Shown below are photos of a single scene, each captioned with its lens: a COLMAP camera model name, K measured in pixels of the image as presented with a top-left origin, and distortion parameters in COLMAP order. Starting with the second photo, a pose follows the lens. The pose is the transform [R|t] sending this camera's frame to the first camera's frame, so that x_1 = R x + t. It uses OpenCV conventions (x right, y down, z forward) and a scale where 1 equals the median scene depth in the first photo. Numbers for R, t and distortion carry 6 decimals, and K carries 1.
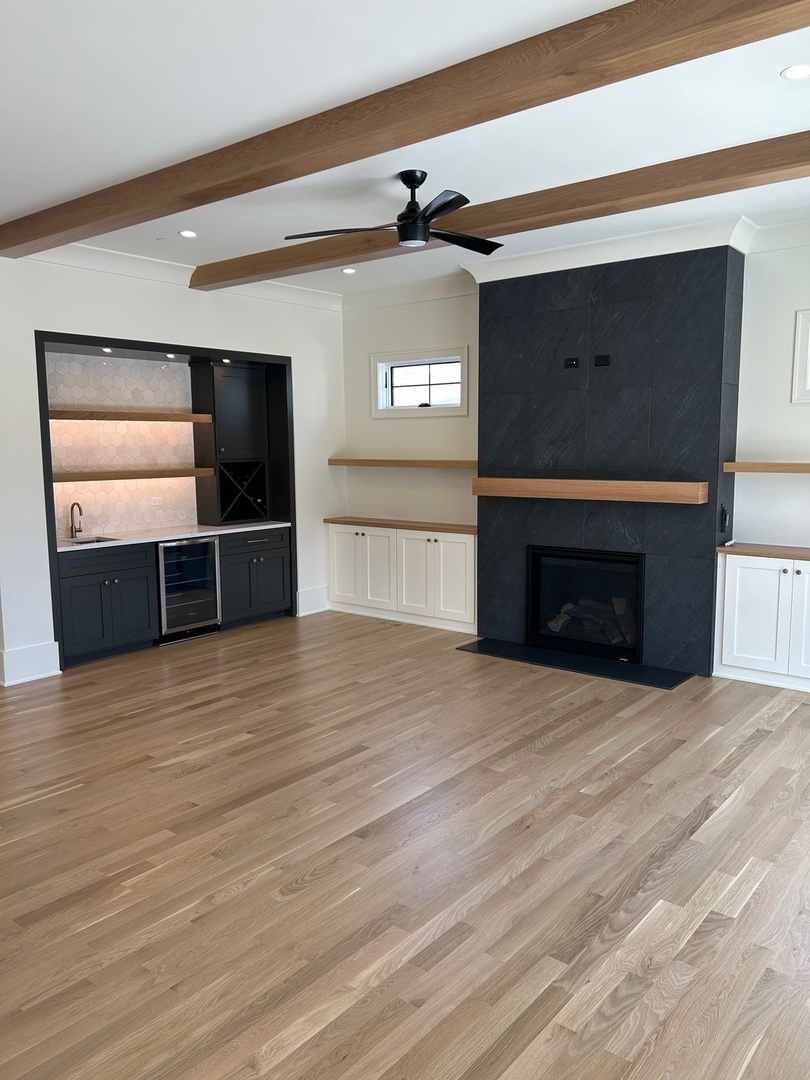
lens RADIAL K [[814.9, 0, 412.7], [0, 814.9, 542.3], [0, 0, 1]] dist [0.045394, -0.043659]
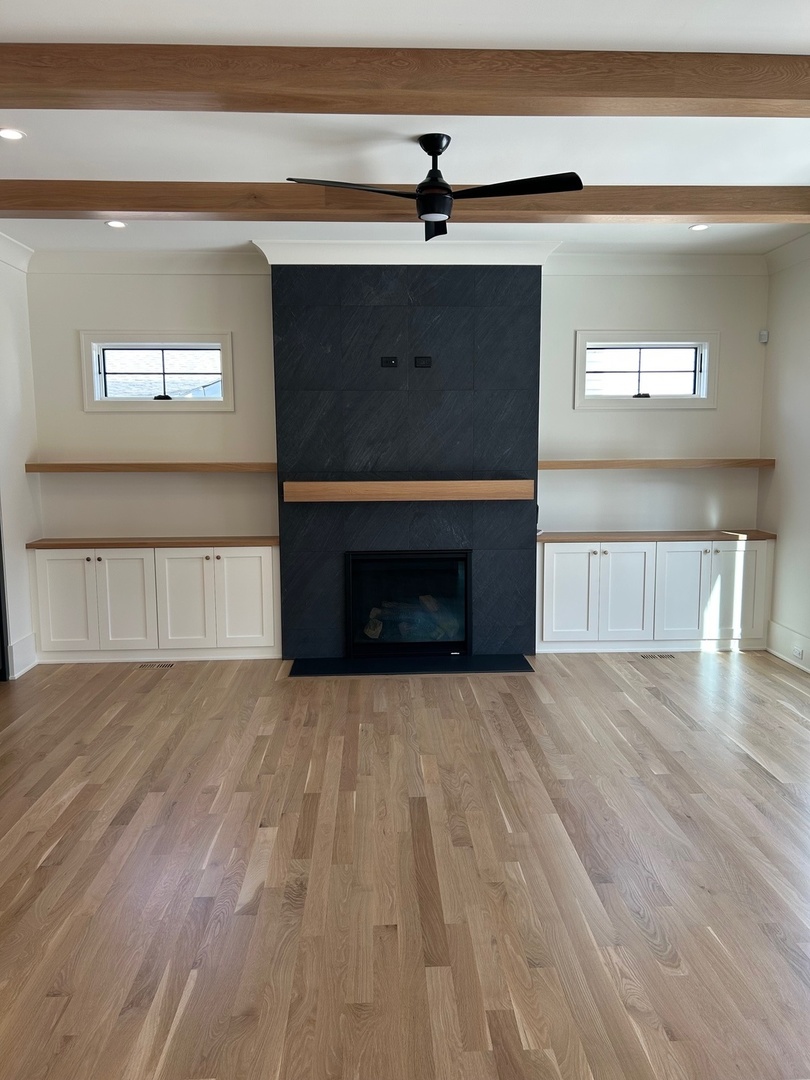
lens RADIAL K [[814.9, 0, 412.8], [0, 814.9, 537.3], [0, 0, 1]] dist [0.045394, -0.043659]
pose [[0.749454, -0.075468, 0.657741, -0.468004], [0.081246, 0.996457, 0.021757, -0.030995], [-0.657053, 0.037133, 0.752930, 0.269835]]
